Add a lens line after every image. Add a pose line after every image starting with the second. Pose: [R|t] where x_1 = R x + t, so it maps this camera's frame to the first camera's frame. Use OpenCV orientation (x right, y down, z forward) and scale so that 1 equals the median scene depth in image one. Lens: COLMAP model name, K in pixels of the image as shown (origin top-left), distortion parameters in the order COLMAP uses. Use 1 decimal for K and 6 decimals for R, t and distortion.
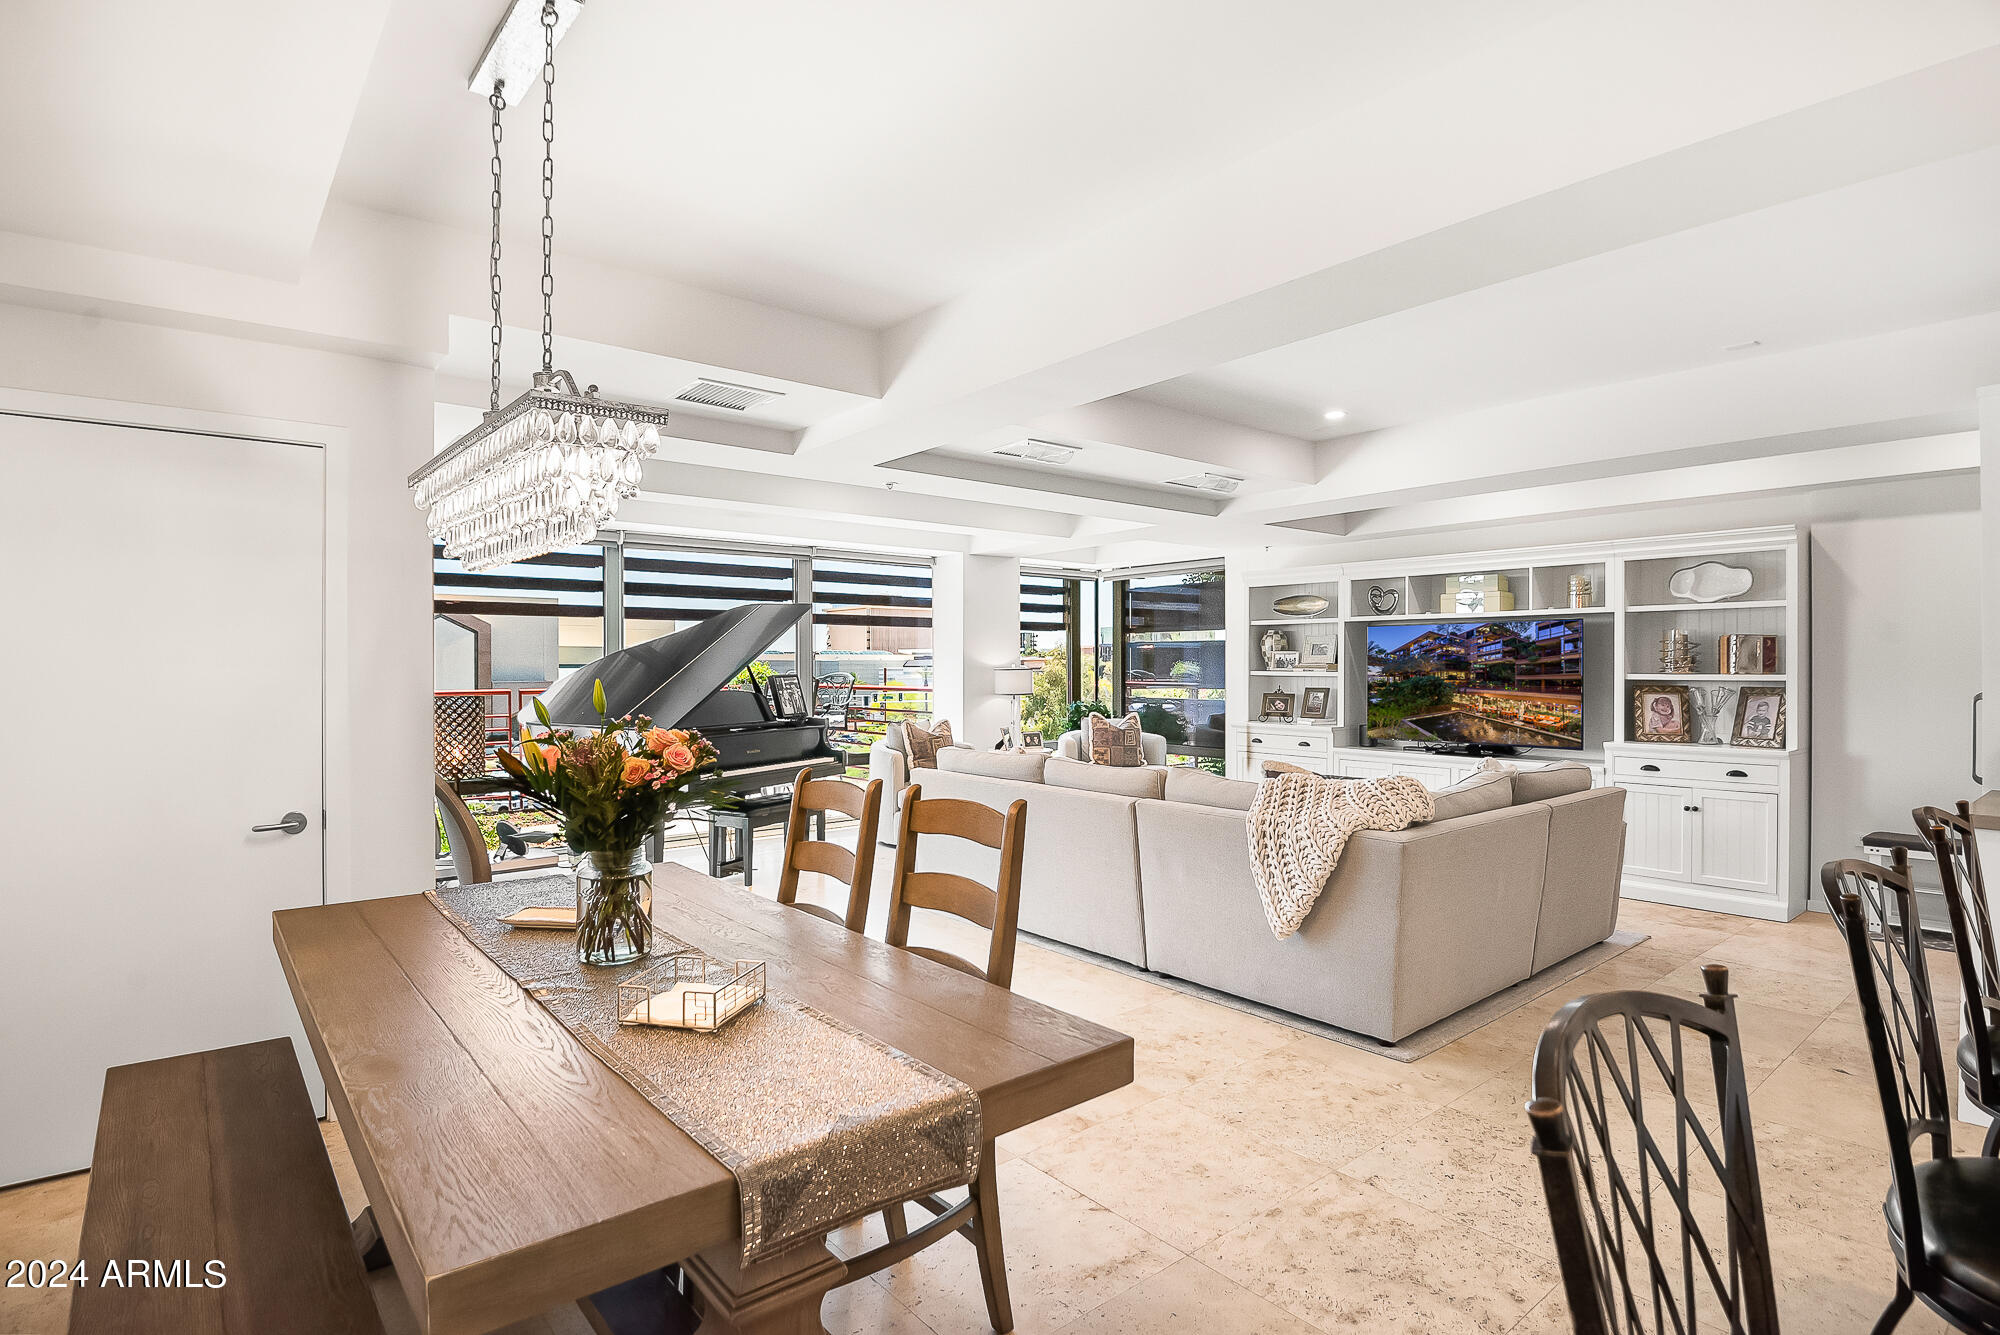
lens RADIAL K [[997.3, 0, 1000.9], [0, 997.3, 667.5], [0, 0, 1]] dist [0.002994, -0.019809]
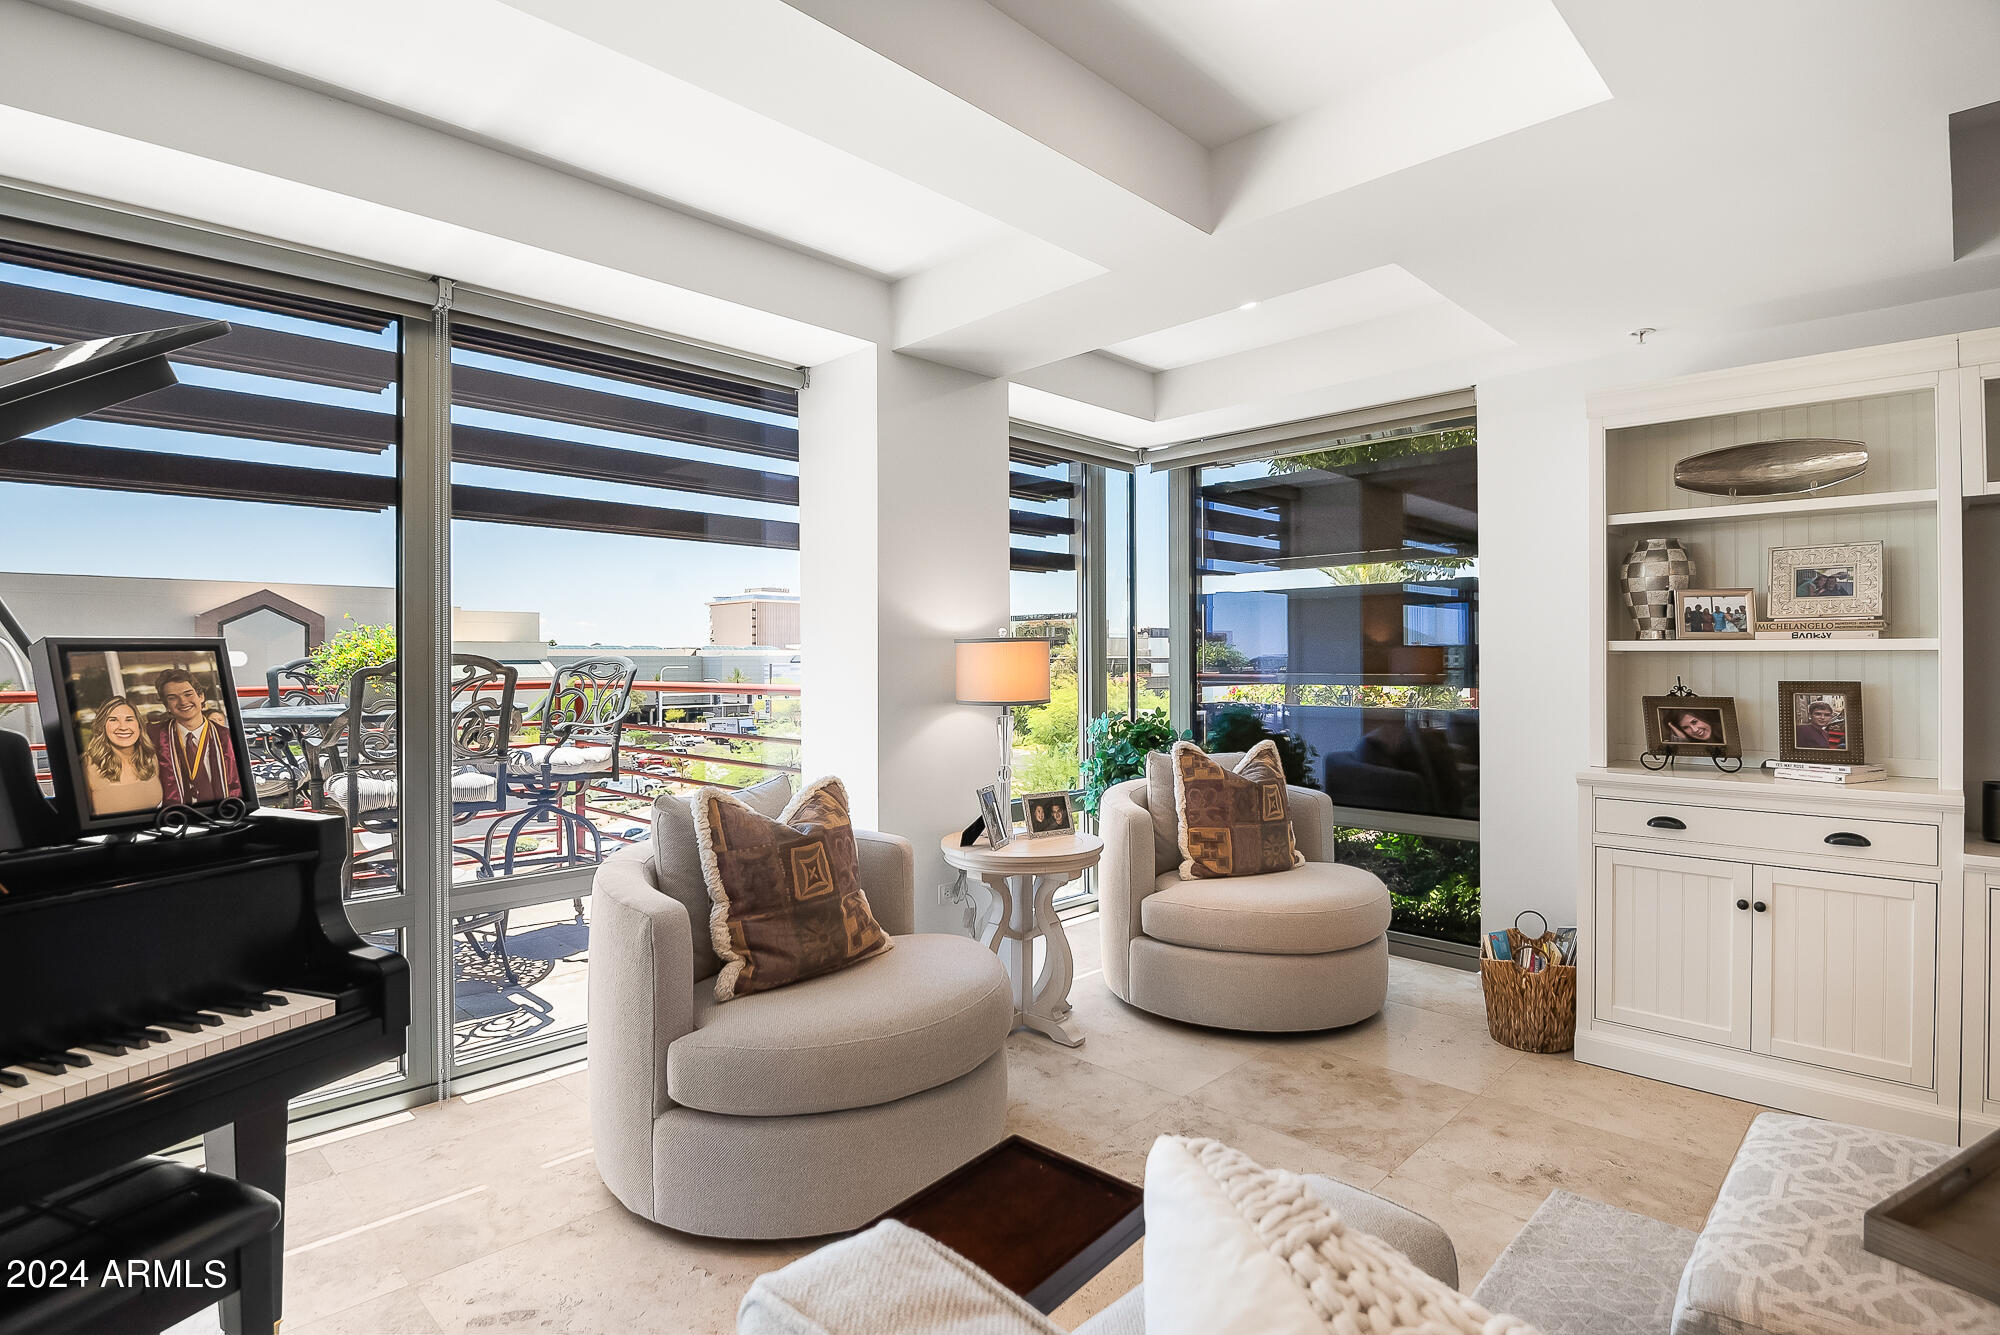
lens RADIAL K [[997.3, 0, 1000.9], [0, 997.3, 667.5], [0, 0, 1]] dist [0.002994, -0.019809]
pose [[0.993947, -0.003482, 0.109807, -0.038728], [0.002947, 0.999983, 0.005027, 0.012878], [-0.109822, -0.004673, 0.993940, 0.719750]]
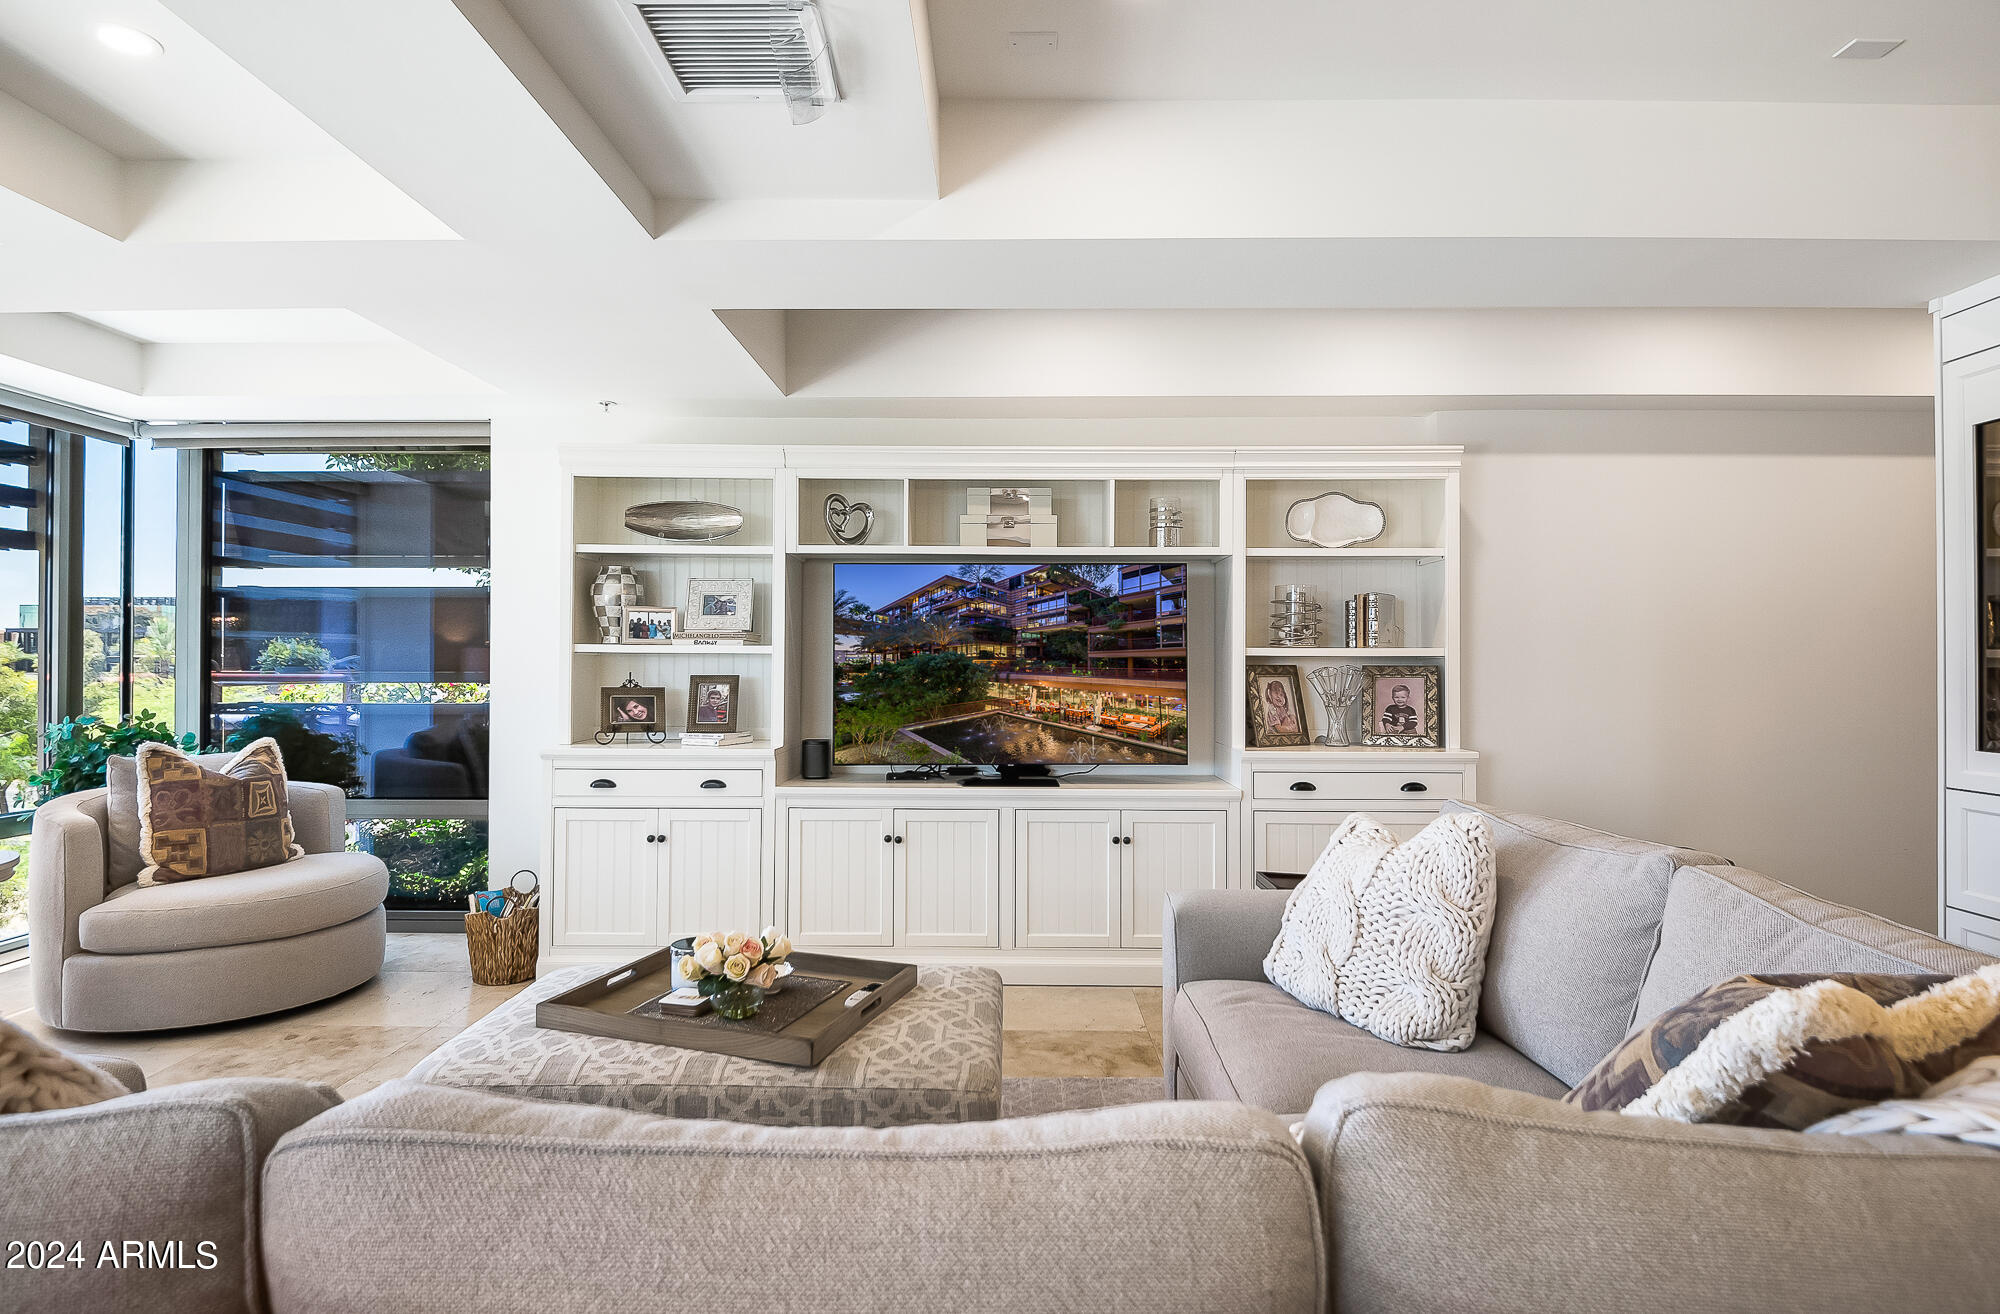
lens RADIAL K [[1016.1, 0, 1000.0], [0, 1016.1, 657.0], [0, 0, 1]] dist [0.001531, -0.000464]
pose [[0.644404, 0.005240, 0.764668, -0.001772], [-0.001584, 0.999984, -0.005518, 0.014011], [-0.764684, 0.002345, 0.644401, 0.580706]]
